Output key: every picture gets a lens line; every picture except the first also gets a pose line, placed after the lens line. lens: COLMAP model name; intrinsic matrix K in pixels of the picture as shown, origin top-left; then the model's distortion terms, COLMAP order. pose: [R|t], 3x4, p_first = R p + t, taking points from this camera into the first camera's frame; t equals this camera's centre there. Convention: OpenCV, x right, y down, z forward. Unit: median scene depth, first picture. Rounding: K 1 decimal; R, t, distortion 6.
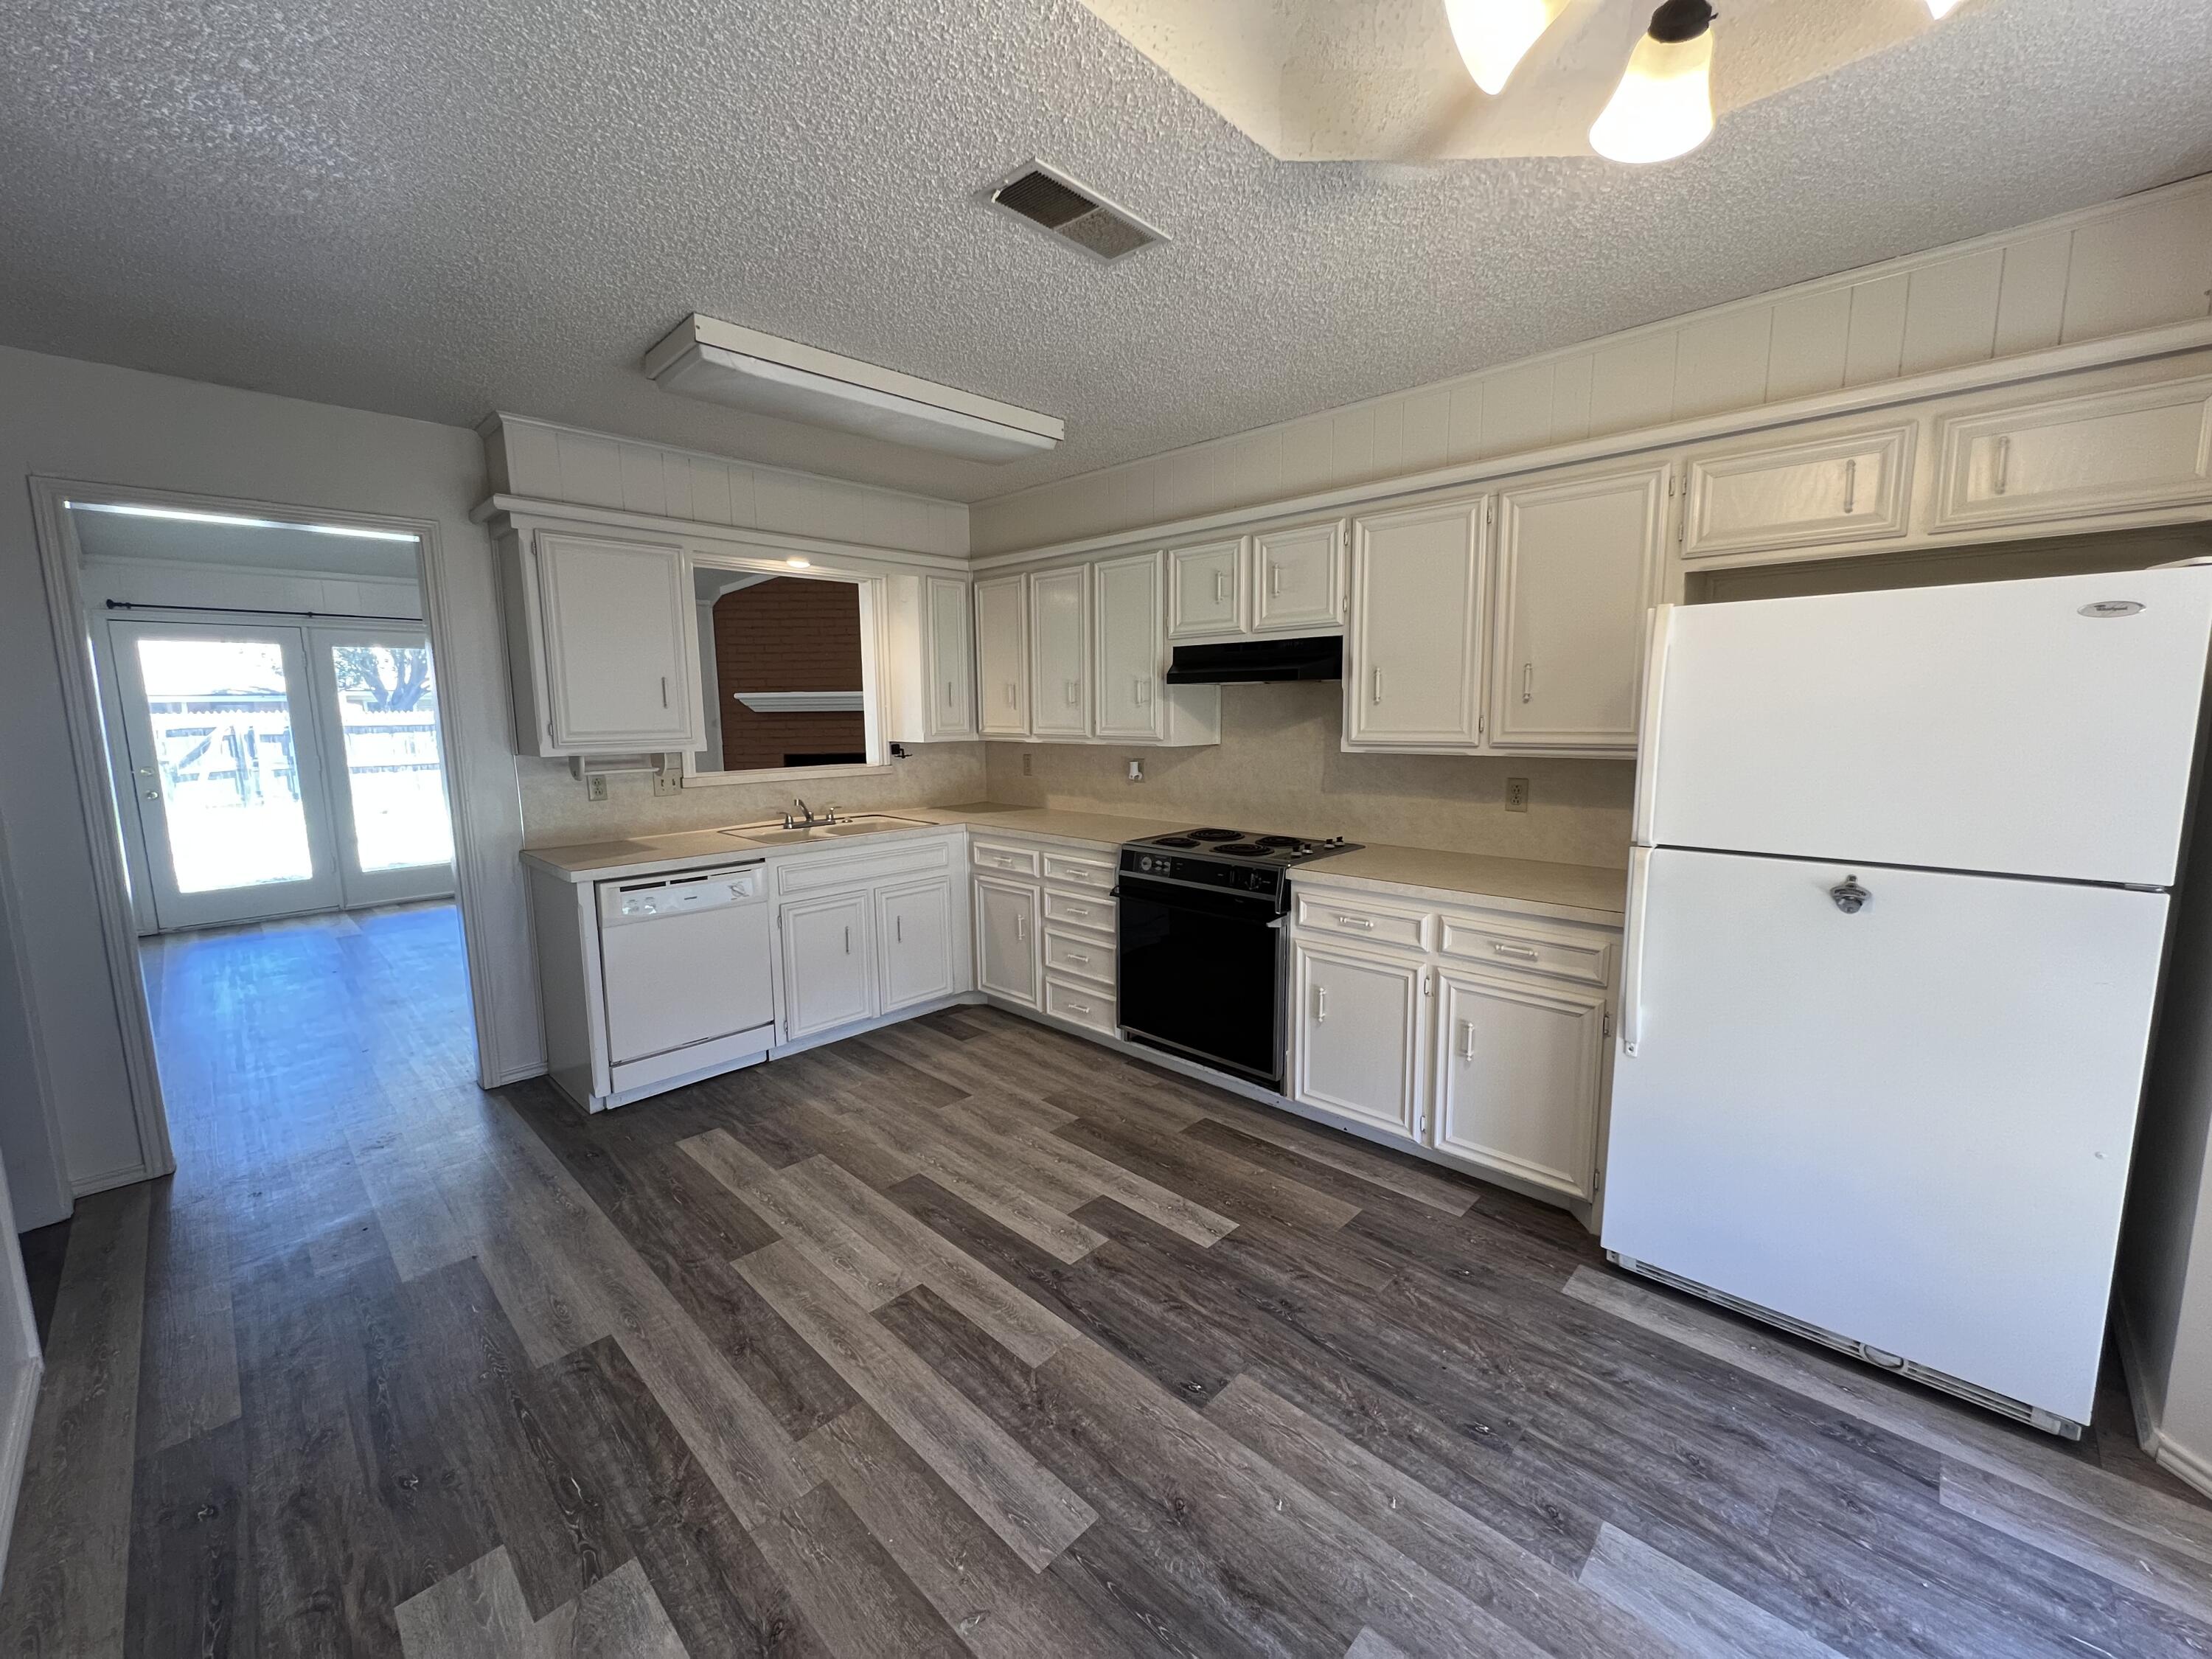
lens RADIAL K [[889.2, 0, 1104.4], [0, 889.2, 829.2], [0, 0, 1]] dist [-0.000772, 0.000877]
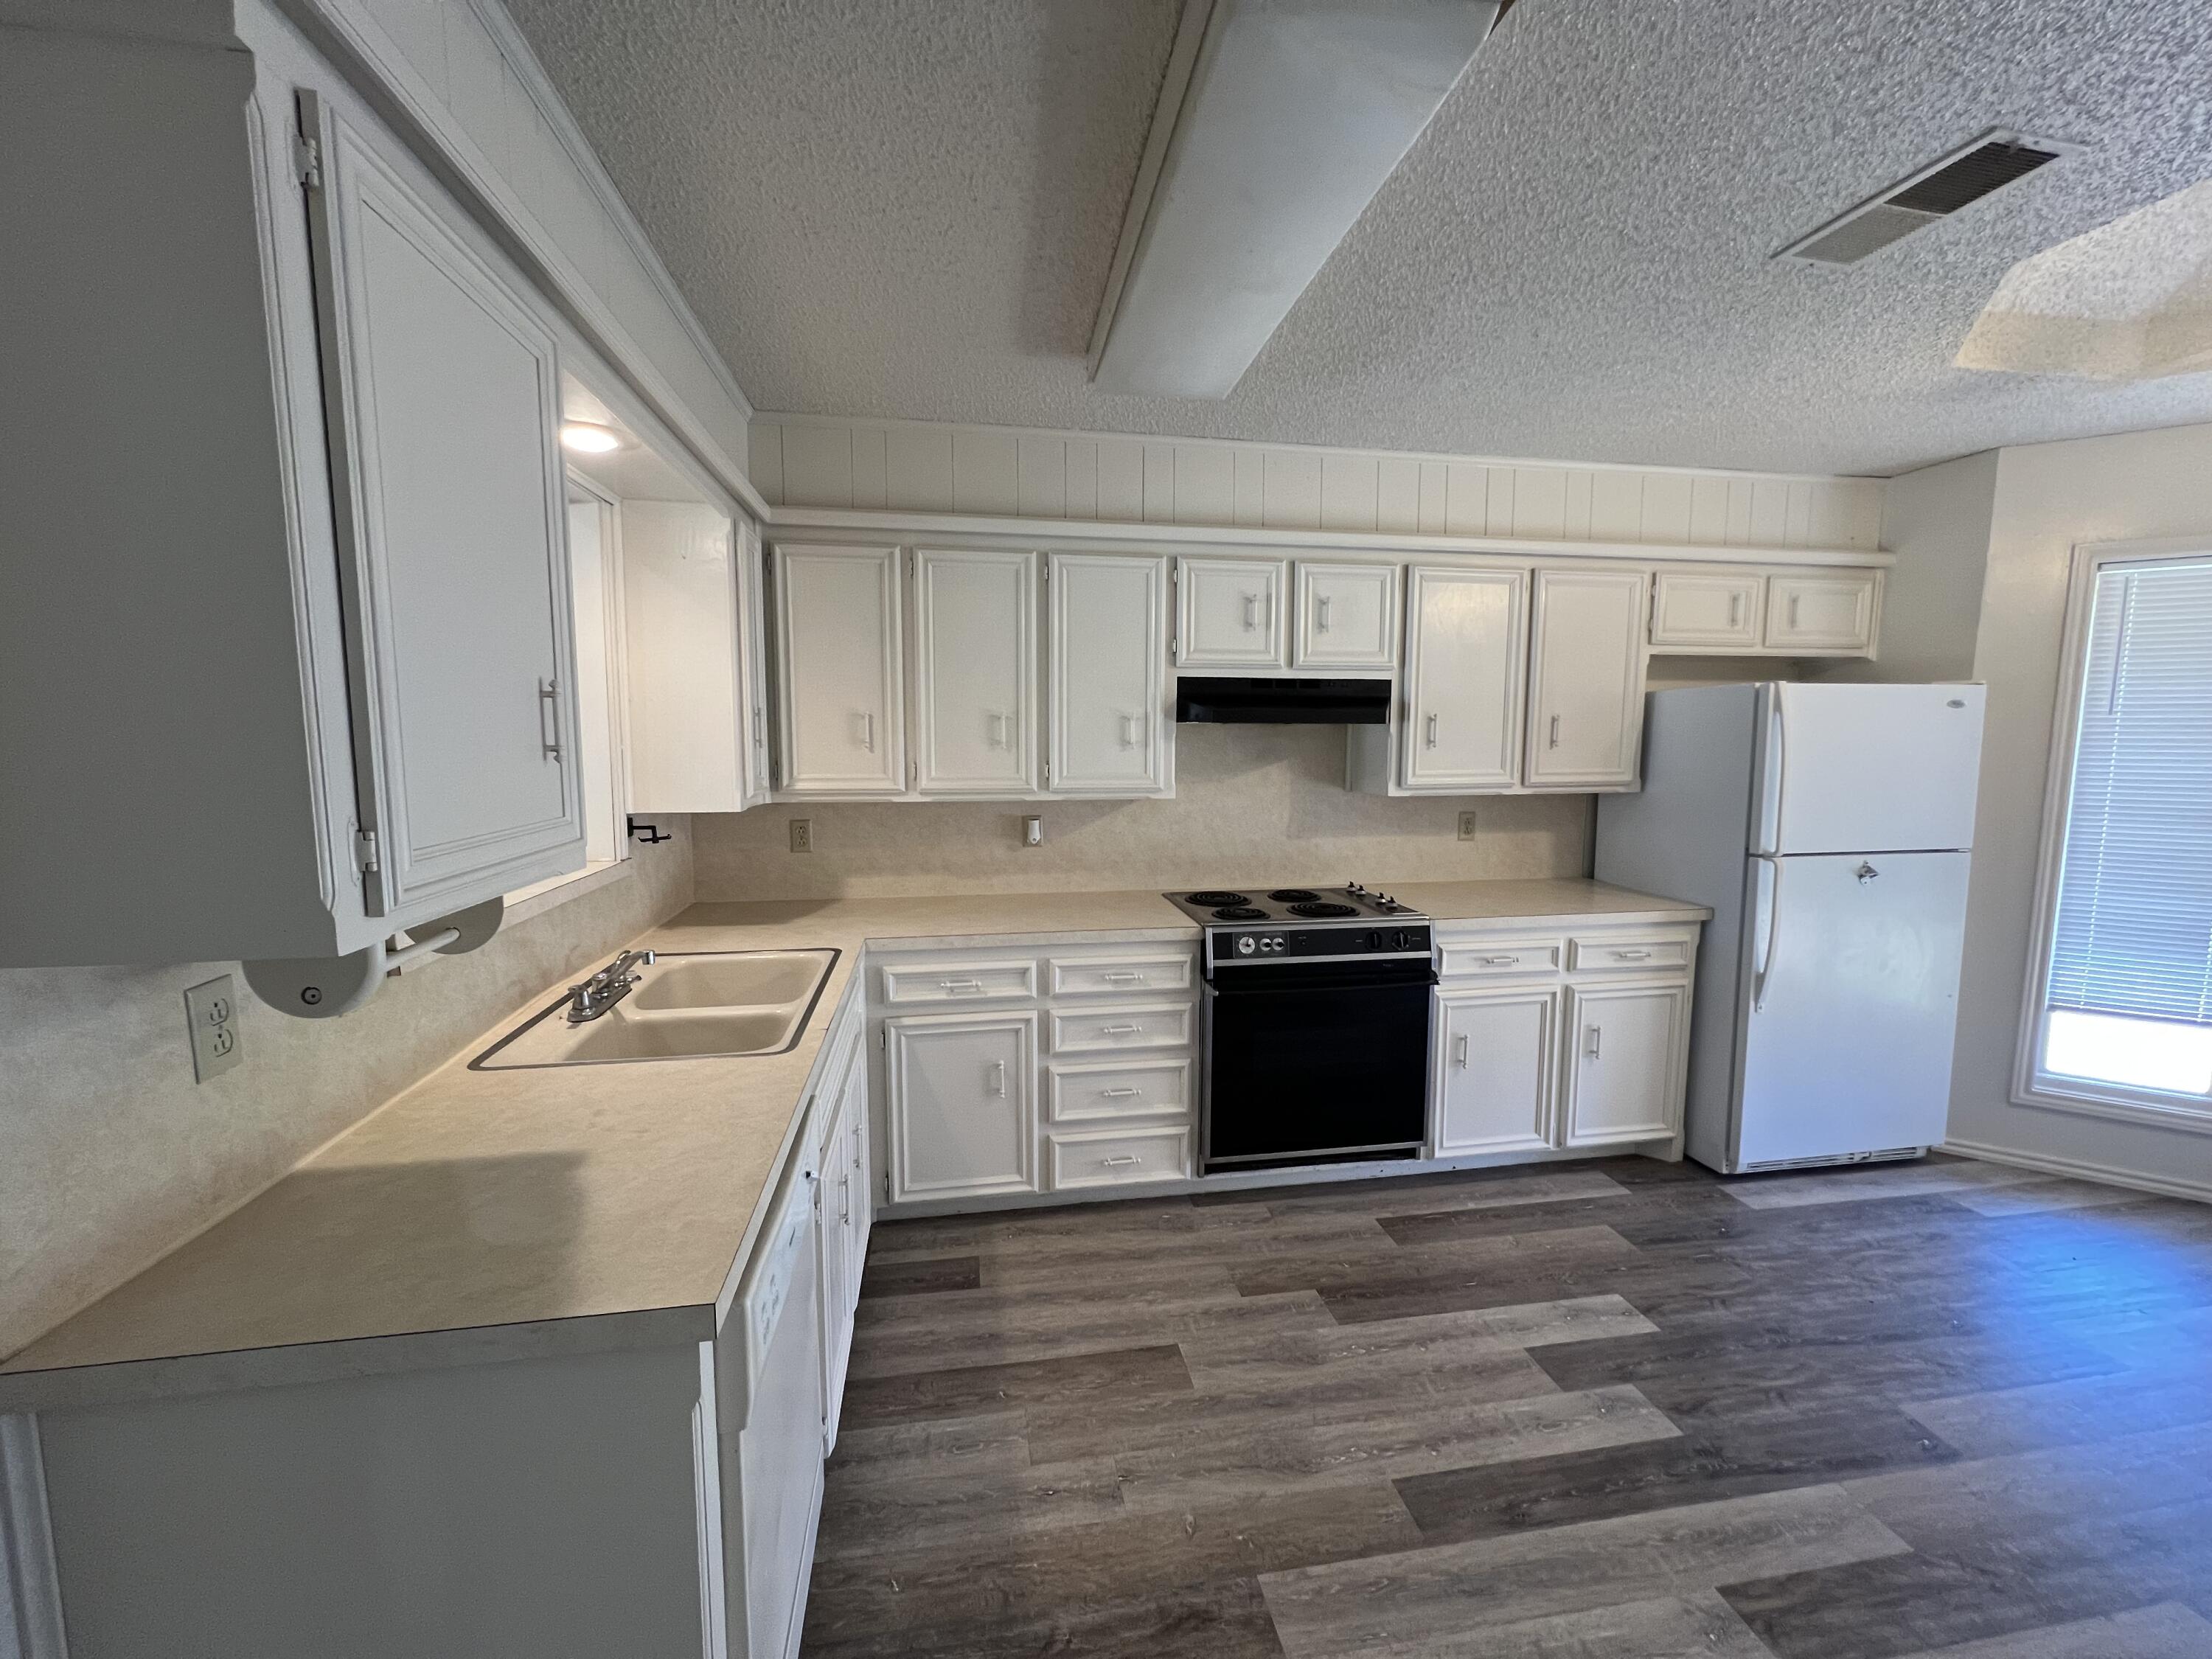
lens RADIAL K [[889.2, 0, 1097.6], [0, 889.2, 828.3], [0, 0, 1]] dist [-0.000772, 0.000877]
pose [[0.590945, -0.074717, 0.803244, -0.731418], [0.102692, 0.994569, 0.016964, -0.102568], [-0.800149, 0.072462, 0.595409, 0.676209]]
